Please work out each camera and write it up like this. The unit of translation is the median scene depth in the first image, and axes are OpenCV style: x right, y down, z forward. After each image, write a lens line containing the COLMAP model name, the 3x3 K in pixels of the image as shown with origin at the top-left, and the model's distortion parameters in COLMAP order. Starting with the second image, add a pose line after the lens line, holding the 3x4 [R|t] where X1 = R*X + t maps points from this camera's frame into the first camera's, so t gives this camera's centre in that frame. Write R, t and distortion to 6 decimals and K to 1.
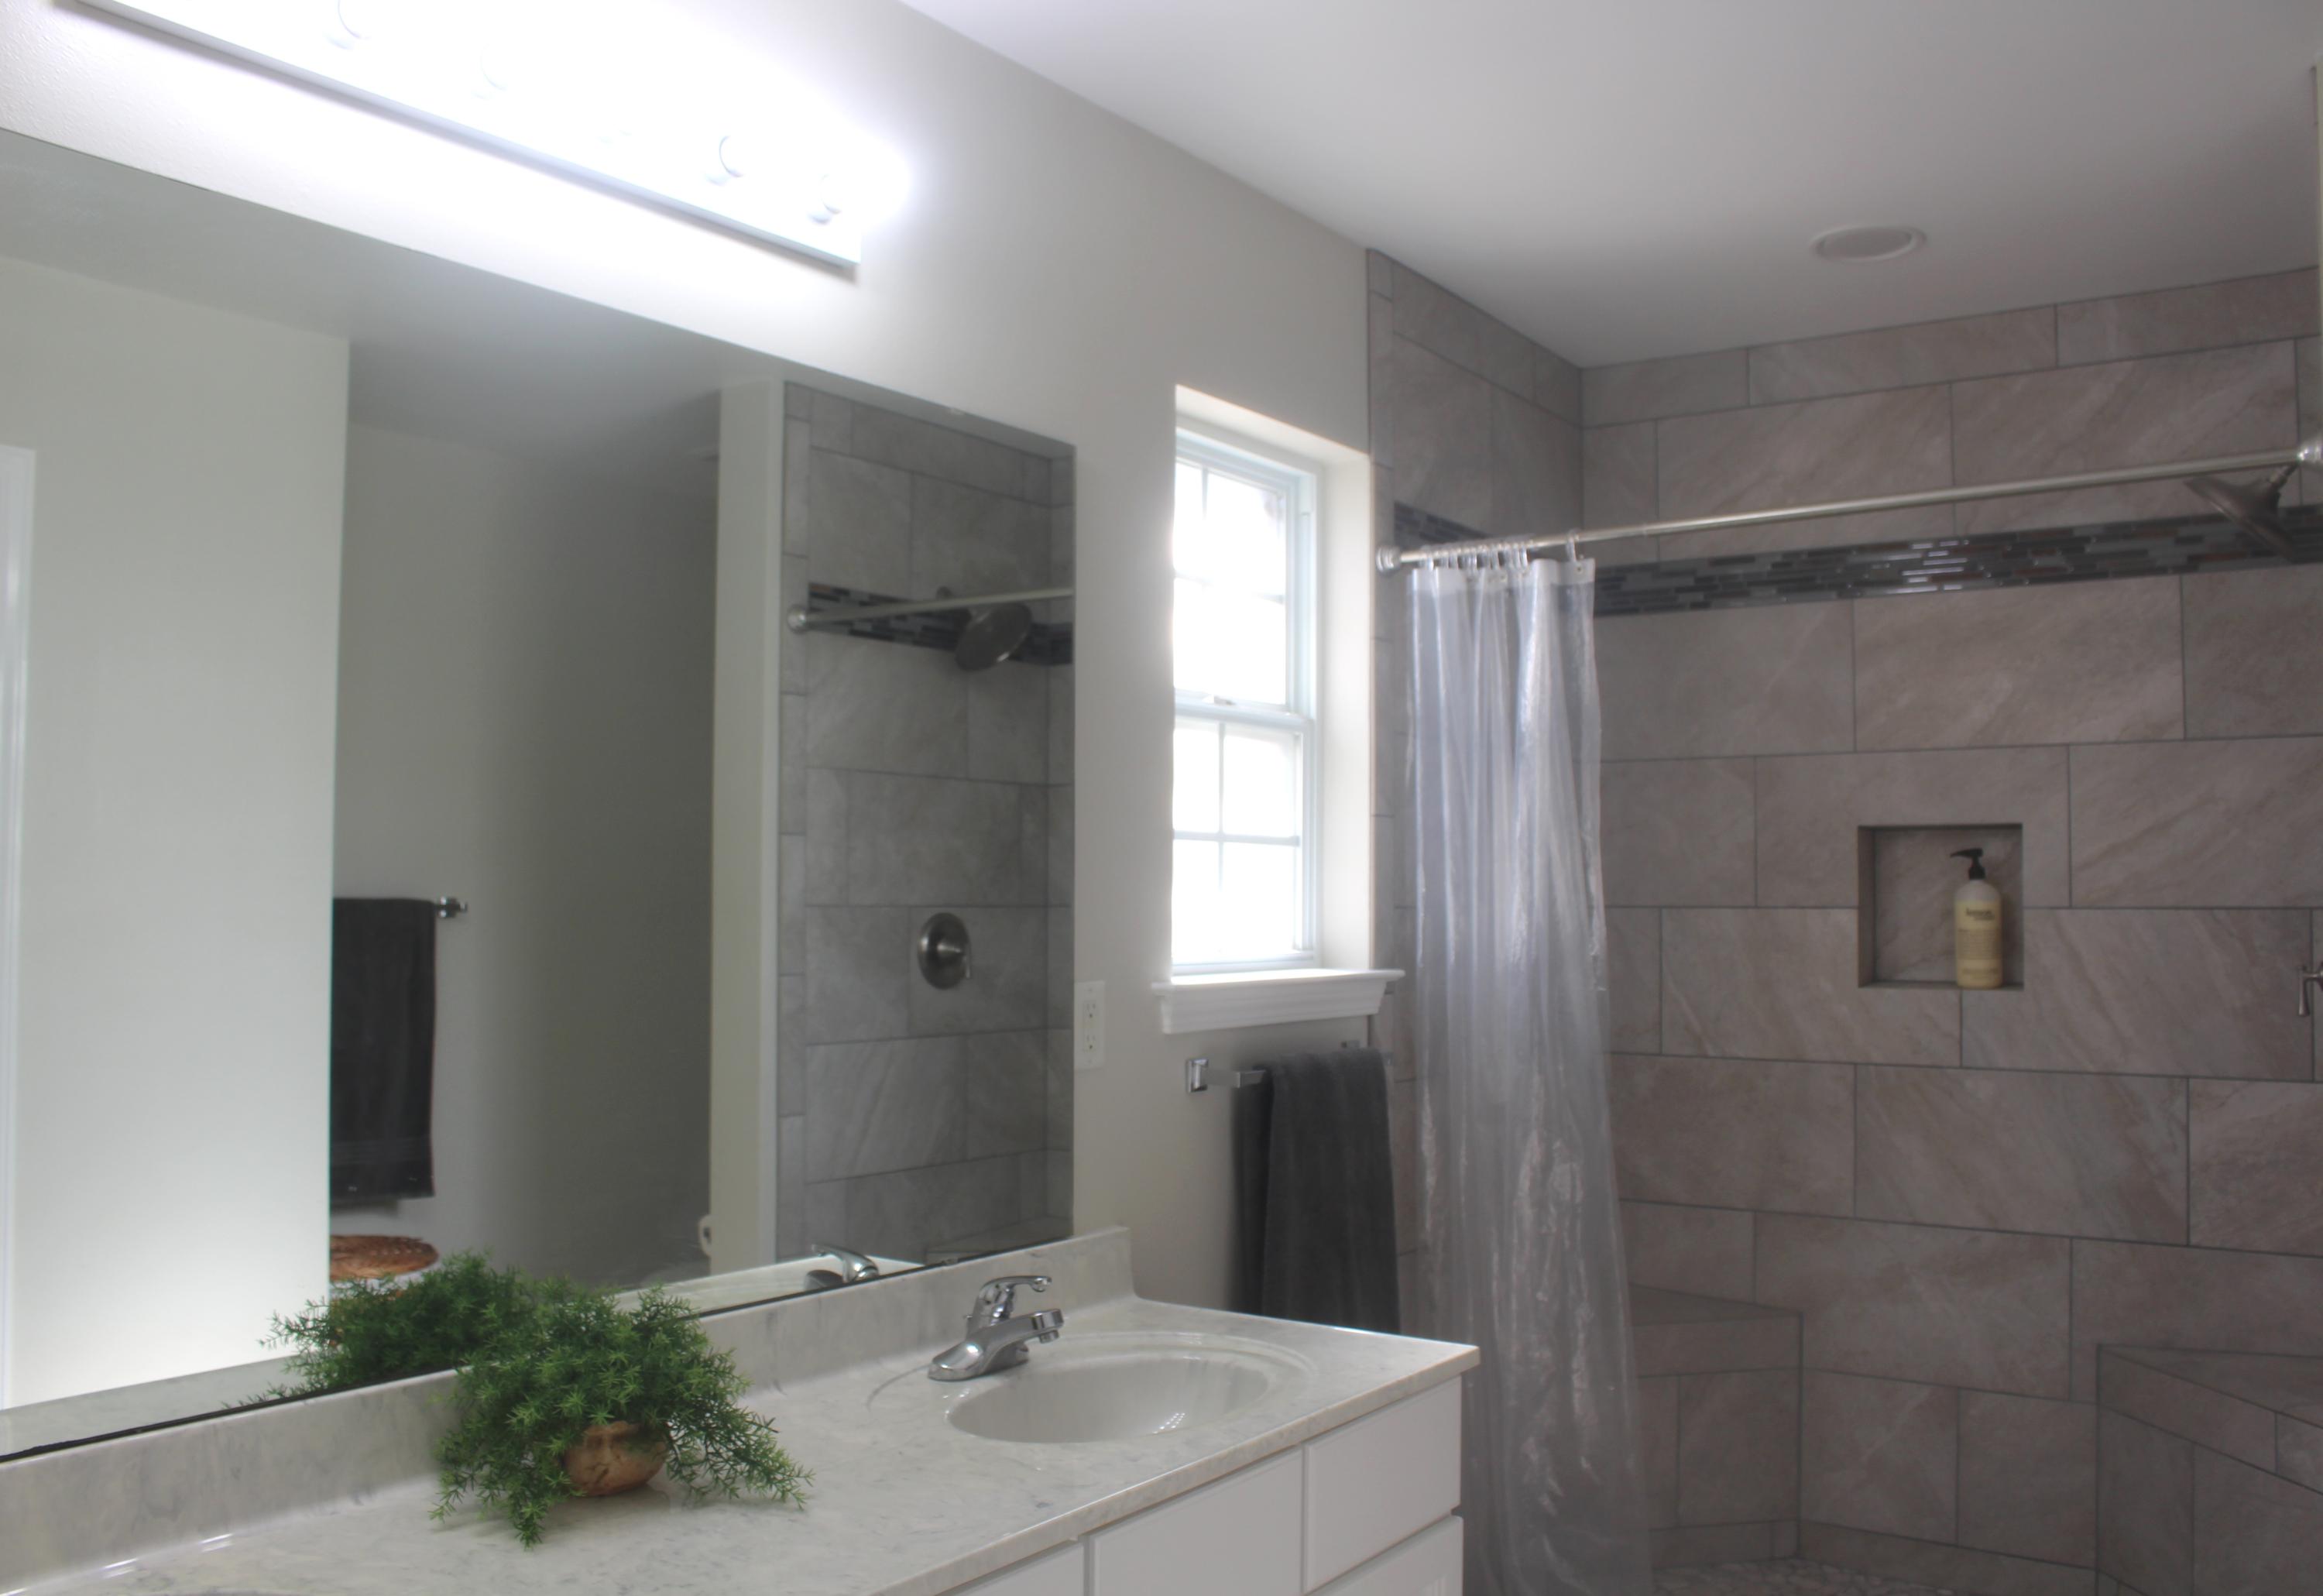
lens RADIAL K [[2021.0, 0, 1161.5], [0, 2021.0, 798.0], [0, 0, 1]] dist [-0.182995, 0.160273]
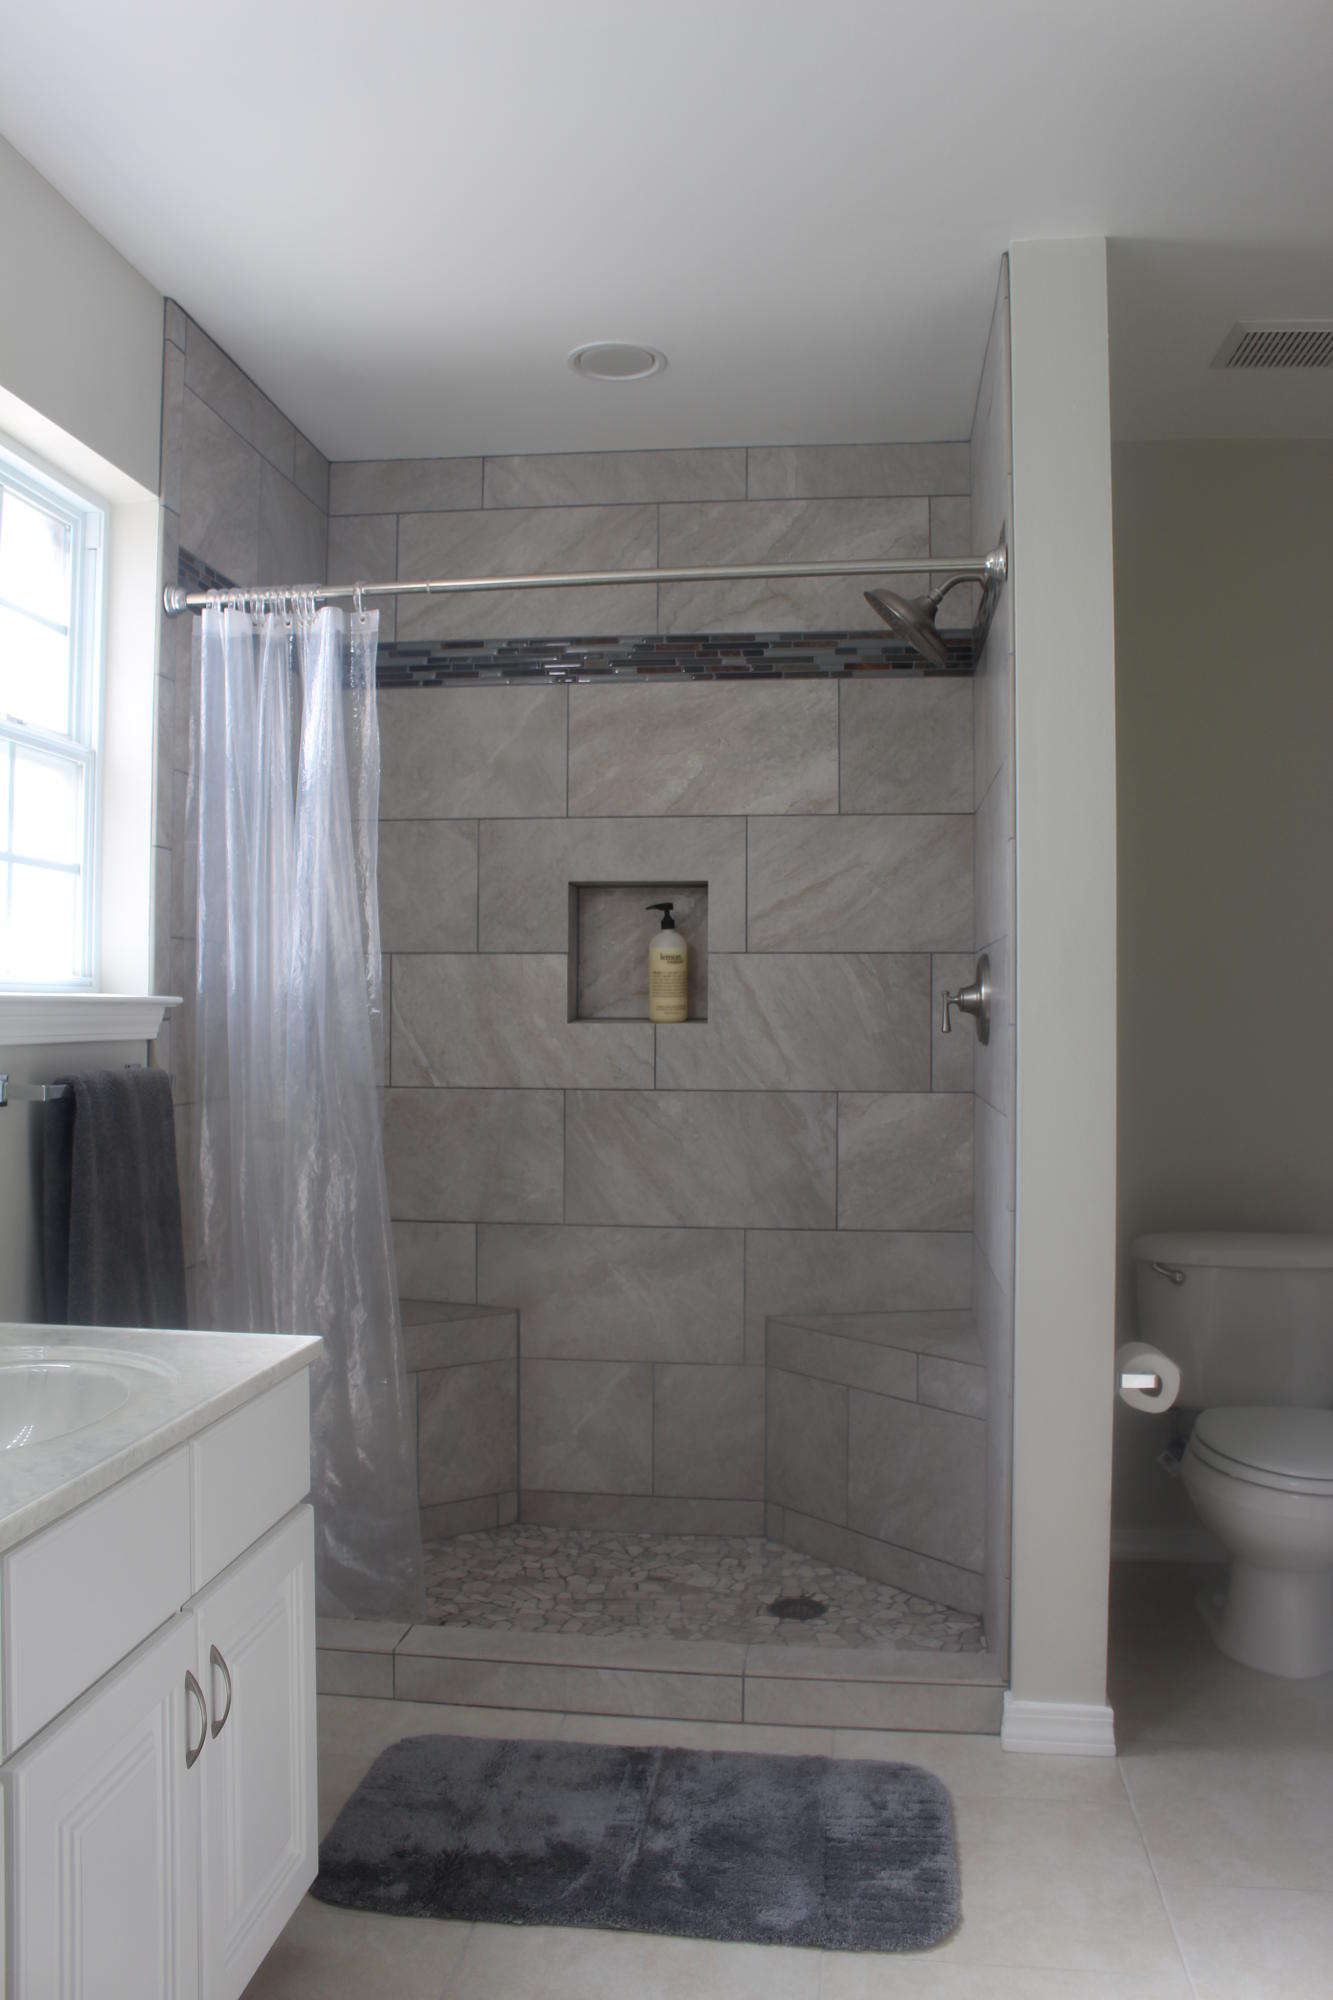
lens RADIAL K [[1685.5, 0, 666.5], [0, 1685.5, 1000.0], [0, 0, 1]] dist [-0.170675, 0.186440]
pose [[0.878288, 0.001439, 0.478129, -0.069525], [-0.020791, 0.999165, 0.035185, 0.051008], [-0.477679, -0.040843, 0.877585, 0.125771]]
